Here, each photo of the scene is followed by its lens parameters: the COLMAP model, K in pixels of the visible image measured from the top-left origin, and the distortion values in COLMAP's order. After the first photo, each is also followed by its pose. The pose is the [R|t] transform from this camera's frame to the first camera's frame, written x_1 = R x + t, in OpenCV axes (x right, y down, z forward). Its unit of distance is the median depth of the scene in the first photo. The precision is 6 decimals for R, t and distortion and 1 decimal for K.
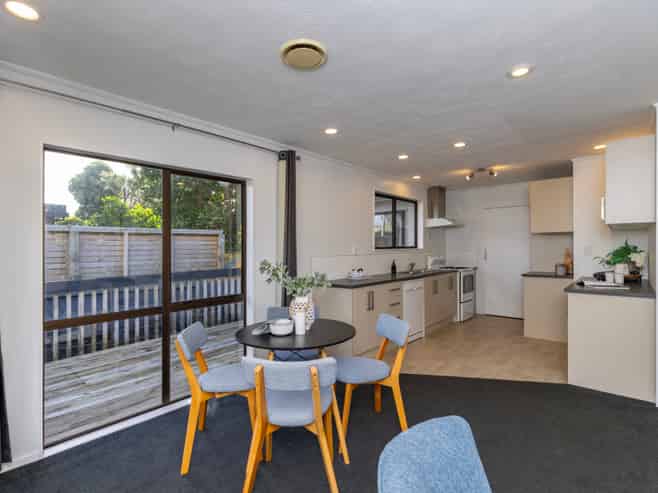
lens RADIAL K [[335.0, 0, 329.0], [0, 335.0, 246.5], [0, 0, 1]] dist [0.001560, 0.000164]
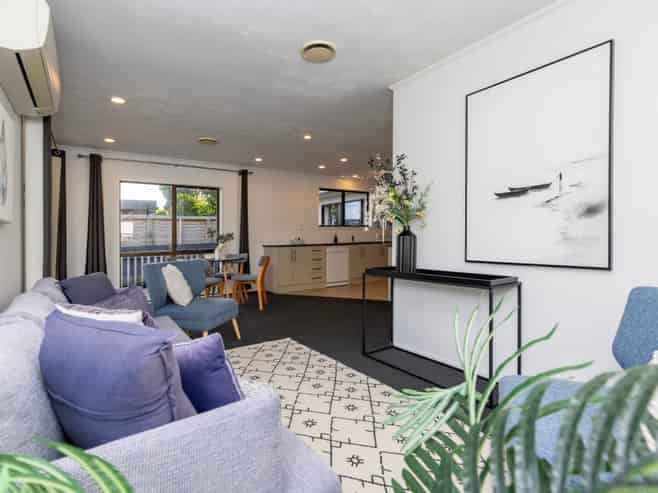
lens RADIAL K [[335.0, 0, 329.0], [0, 335.0, 246.5], [0, 0, 1]] dist [0.001560, 0.000164]
pose [[0.976140, -0.001626, -0.217135, 0.484052], [0.010312, 0.999191, 0.038877, 0.037013], [0.216896, -0.040188, 0.975367, -0.440845]]
